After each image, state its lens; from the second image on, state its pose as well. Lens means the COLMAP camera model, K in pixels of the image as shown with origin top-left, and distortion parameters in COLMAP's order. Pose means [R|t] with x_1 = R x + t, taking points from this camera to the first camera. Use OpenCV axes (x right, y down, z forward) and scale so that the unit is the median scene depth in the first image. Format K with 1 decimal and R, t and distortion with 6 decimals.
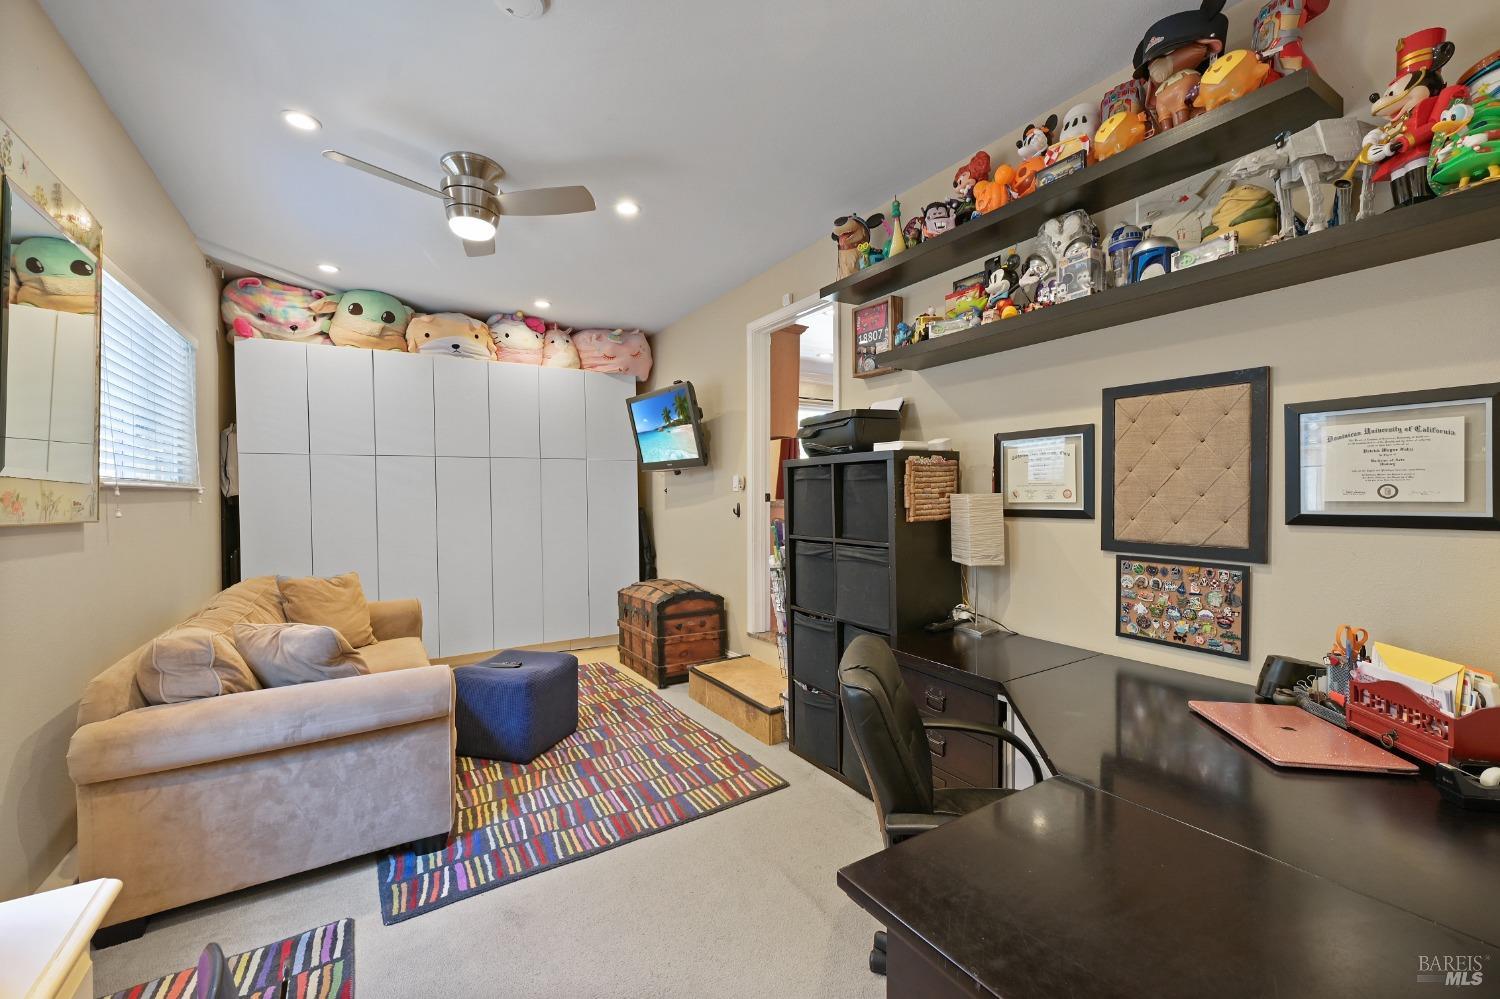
lens RADIAL K [[592.2, 0, 752.5], [0, 592.2, 502.0], [0, 0, 1]] dist [-0.001208, -0.000712]
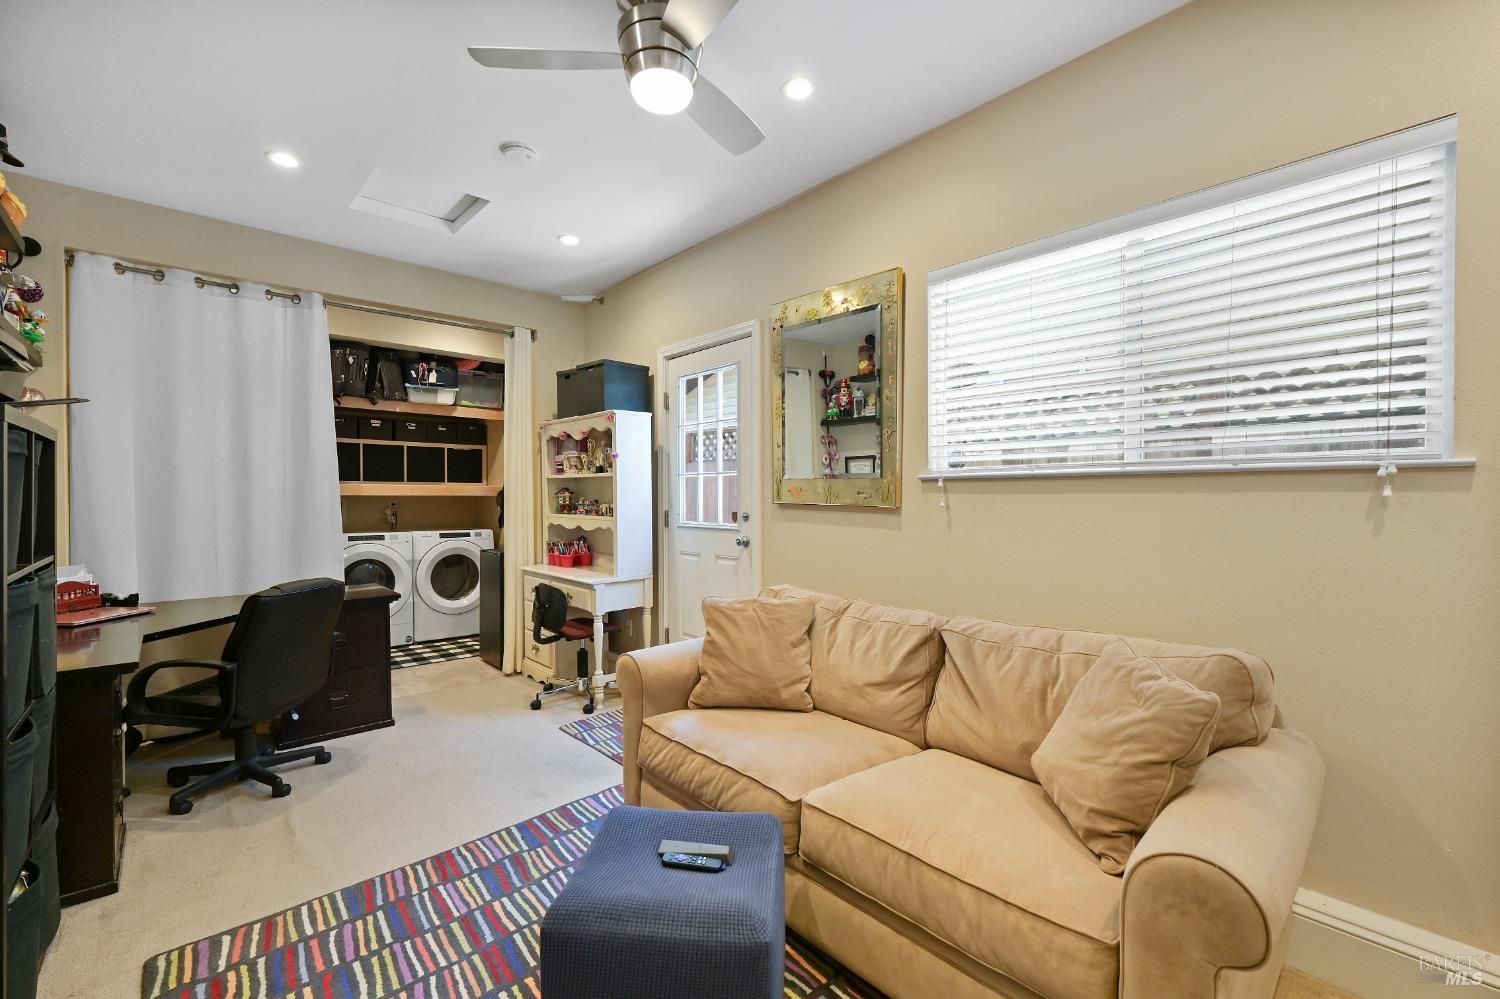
lens RADIAL K [[620.1, 0, 746.1], [0, 620.1, 499.7], [0, 0, 1]] dist [0.000209, 0.000404]
pose [[-0.985748, 0.007209, -0.168076, -0.485428], [0.004470, 0.999851, 0.016669, -0.006041], [0.168171, 0.015680, -0.985633, 1.893244]]
